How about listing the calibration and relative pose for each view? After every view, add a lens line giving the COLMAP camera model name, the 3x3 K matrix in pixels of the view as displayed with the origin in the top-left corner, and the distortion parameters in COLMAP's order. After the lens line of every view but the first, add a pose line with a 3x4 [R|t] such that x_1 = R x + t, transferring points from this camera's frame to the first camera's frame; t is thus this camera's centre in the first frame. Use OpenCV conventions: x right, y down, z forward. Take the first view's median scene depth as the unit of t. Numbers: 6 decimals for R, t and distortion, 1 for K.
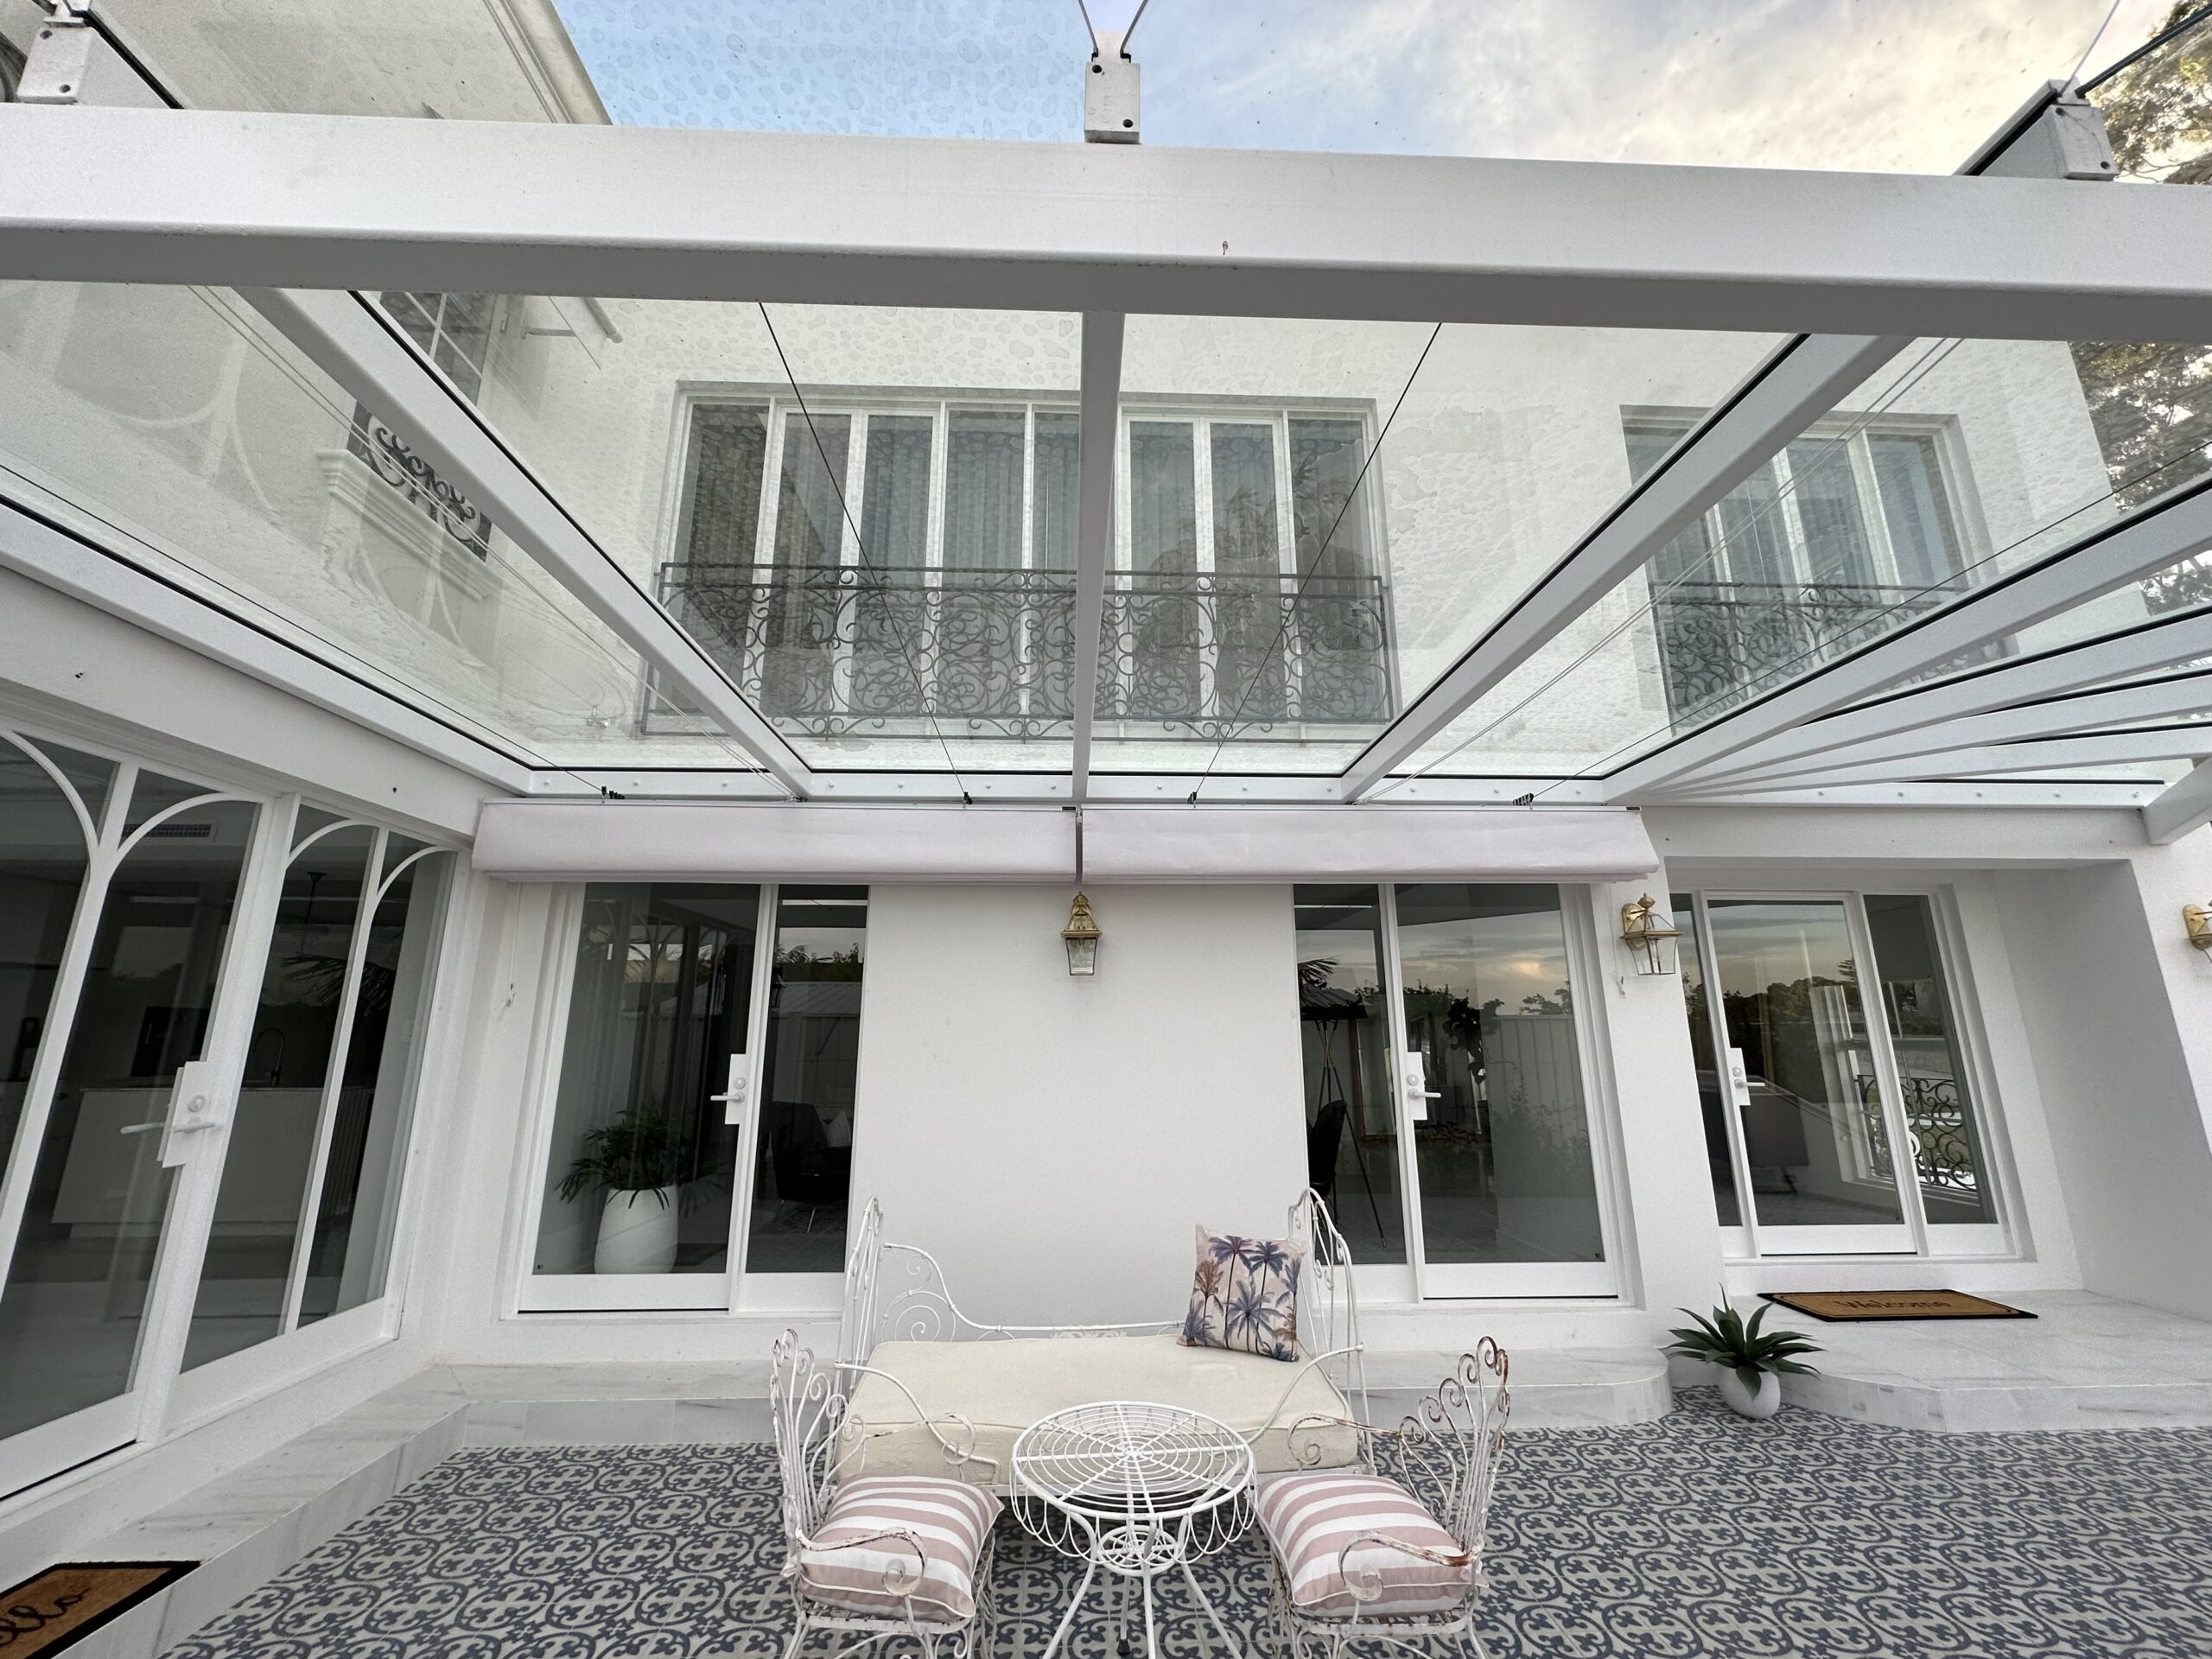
lens RADIAL K [[879.2, 0, 1106.0], [0, 879.2, 829.5], [0, 0, 1]] dist [-0.000433, 0.000333]
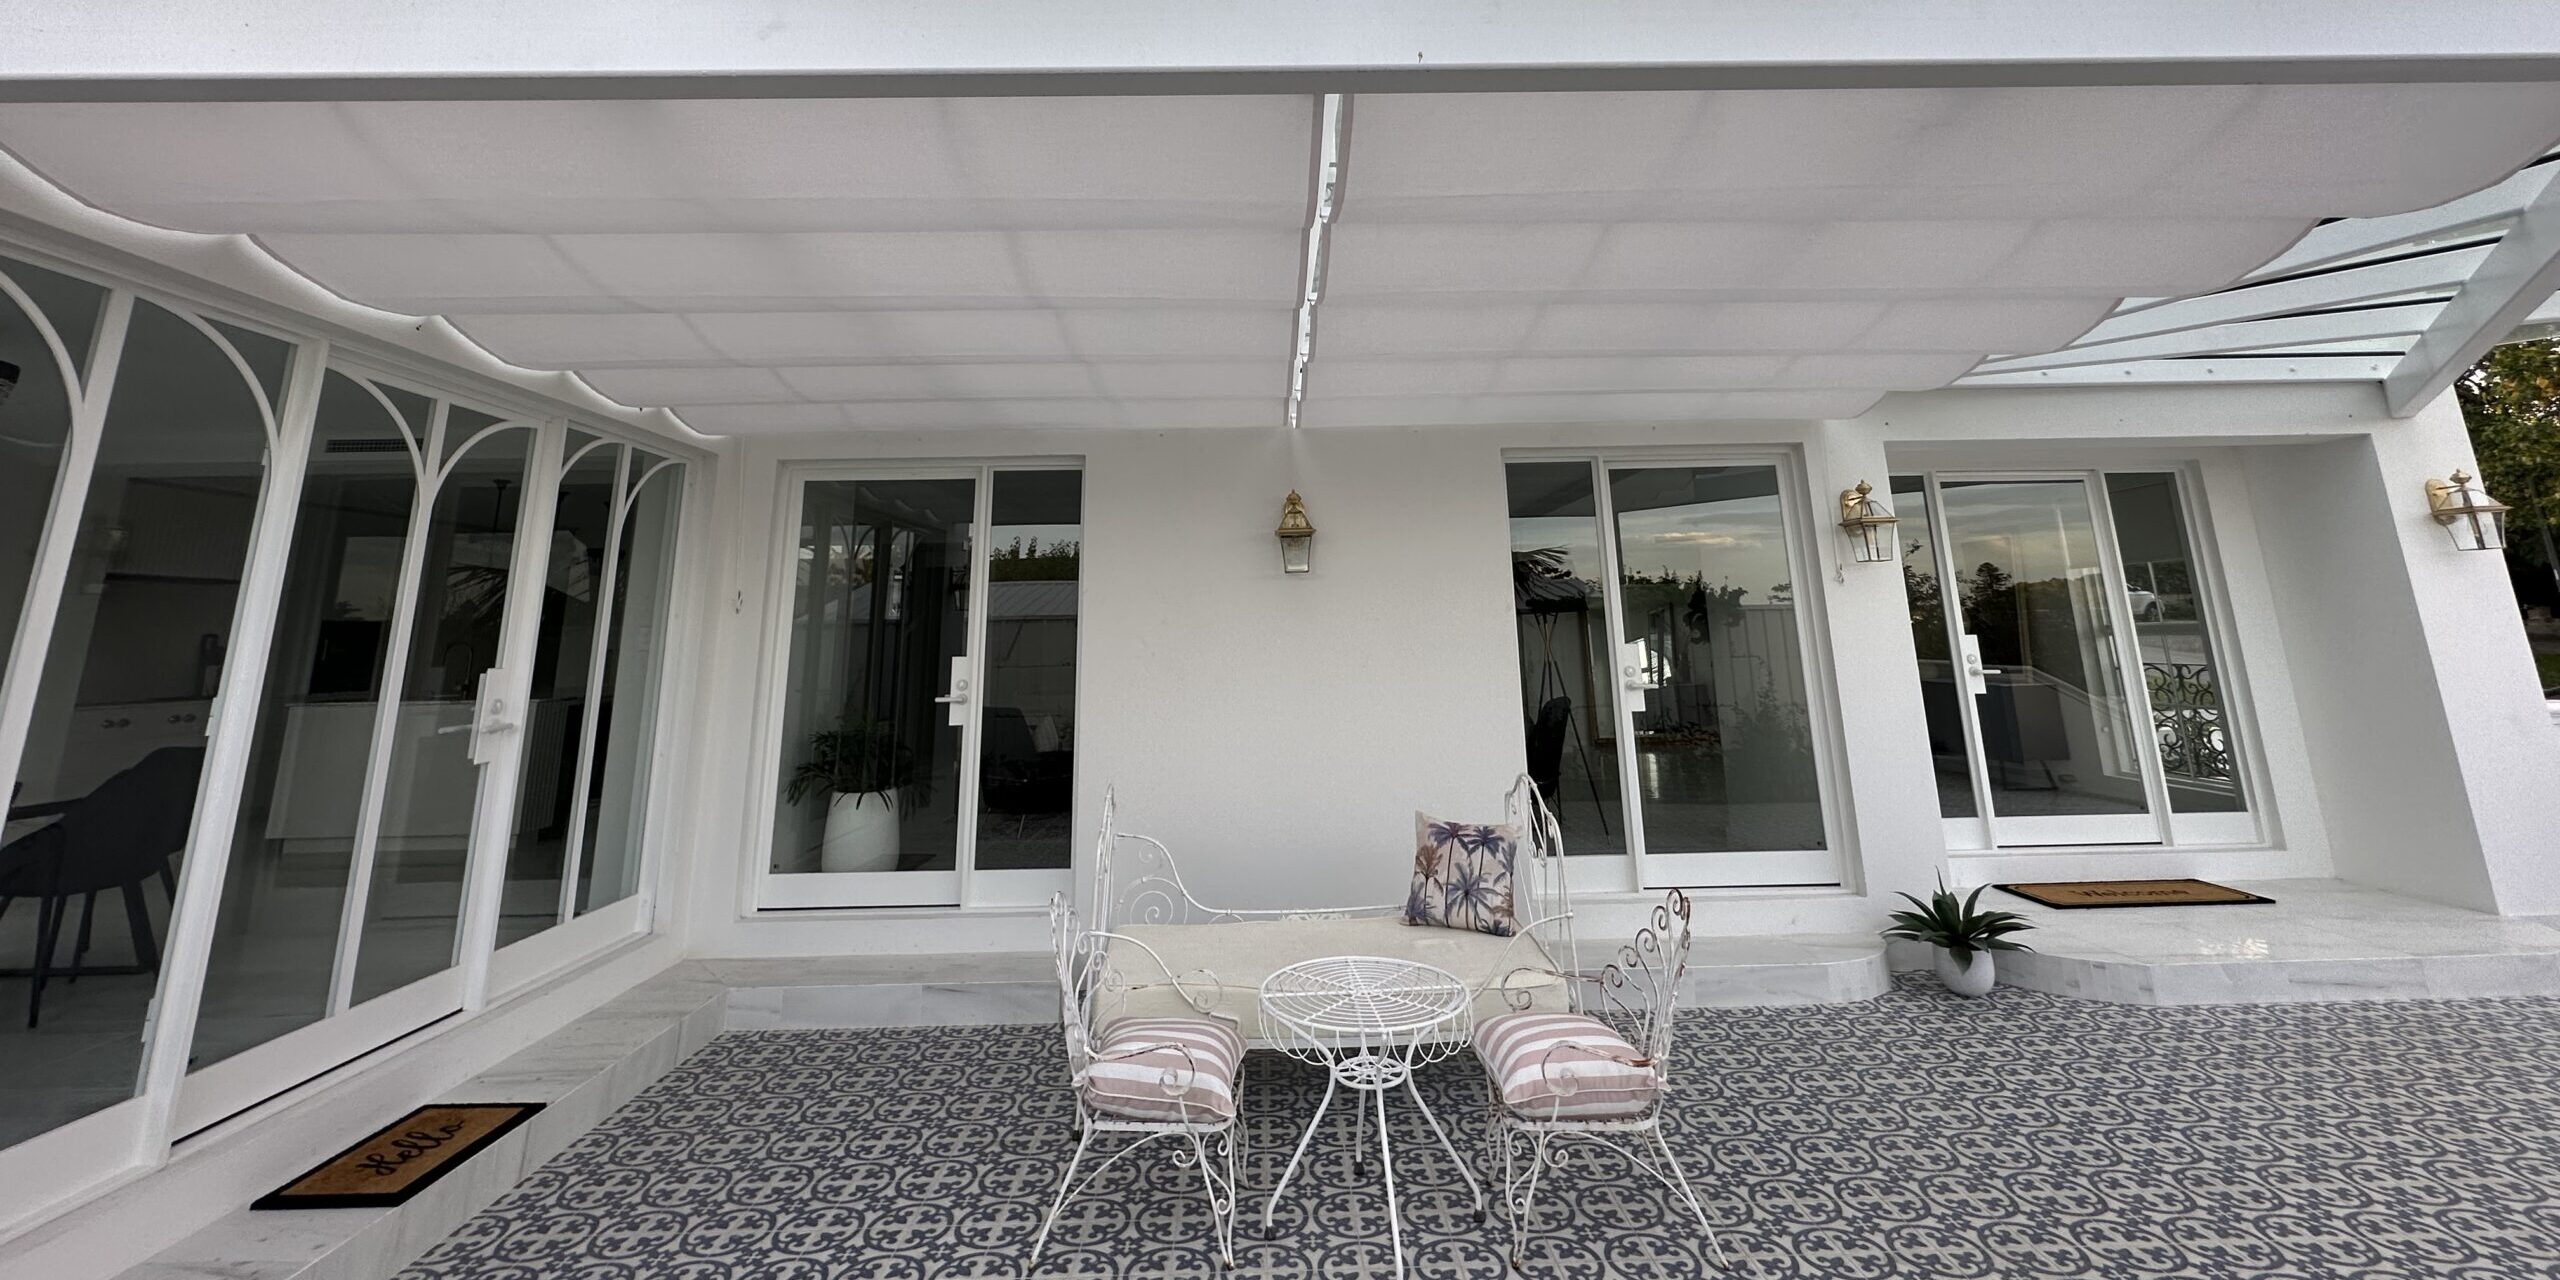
lens RADIAL K [[1021.0, 0, 1281.5], [0, 1021.0, 398.7], [0, 0, 1]] dist [-0.000649, -0.000160]
pose [[0.999579, -0.021349, -0.019646, -0.020473], [0.021369, 0.999771, 0.000806, -0.040415], [0.019624, -0.001225, 0.999807, -0.196893]]
